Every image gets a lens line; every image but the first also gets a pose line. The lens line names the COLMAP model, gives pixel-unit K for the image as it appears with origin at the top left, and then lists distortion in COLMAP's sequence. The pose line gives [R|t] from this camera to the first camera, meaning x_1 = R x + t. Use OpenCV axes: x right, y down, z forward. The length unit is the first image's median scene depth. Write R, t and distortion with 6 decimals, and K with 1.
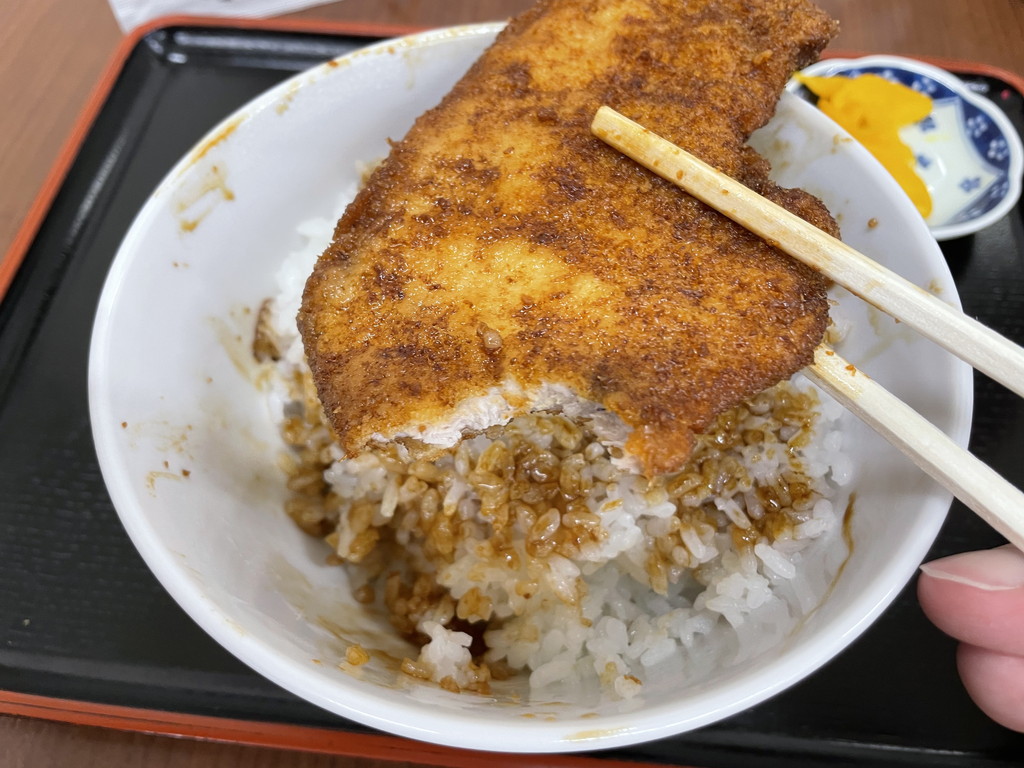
lens RADIAL K [[791.0, 0, 508.2], [0, 791.0, 380.8], [0, 0, 1]] dist [-0.003904, -0.018805]
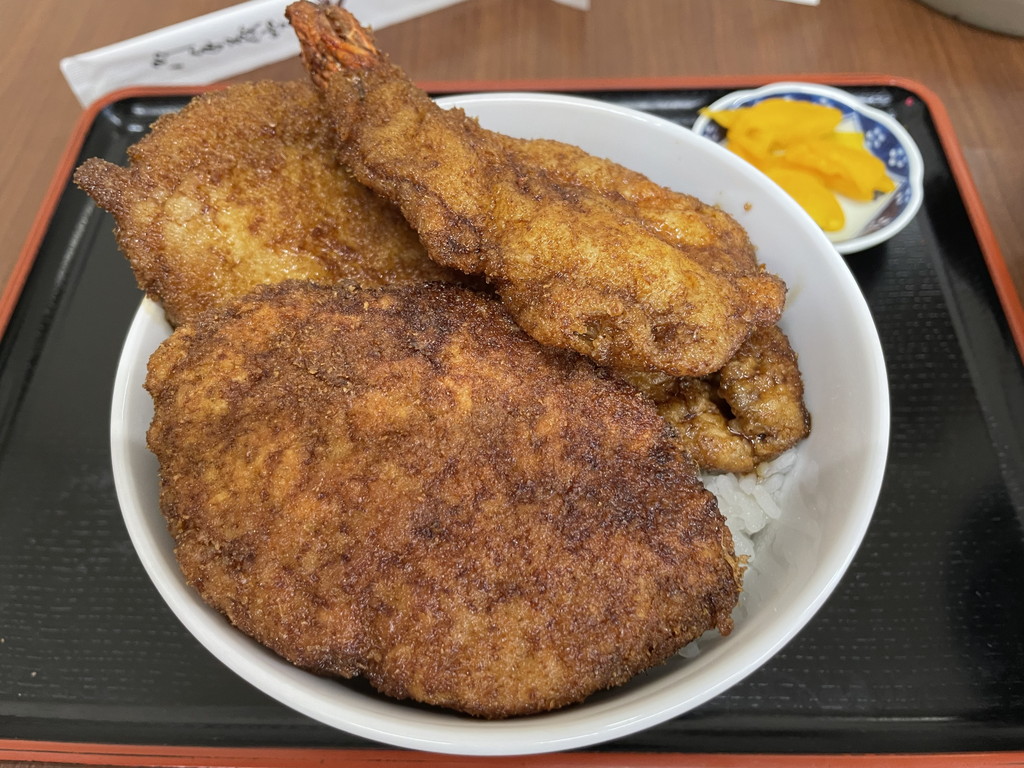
lens RADIAL K [[791.0, 0, 514.4], [0, 791.0, 380.1], [0, 0, 1]] dist [-0.003904, -0.018805]
pose [[0.996237, -0.086190, 0.009113, 0.062235], [0.086257, 0.996247, -0.007217, -0.026996], [-0.008457, 0.007976, 0.999932, -0.076368]]
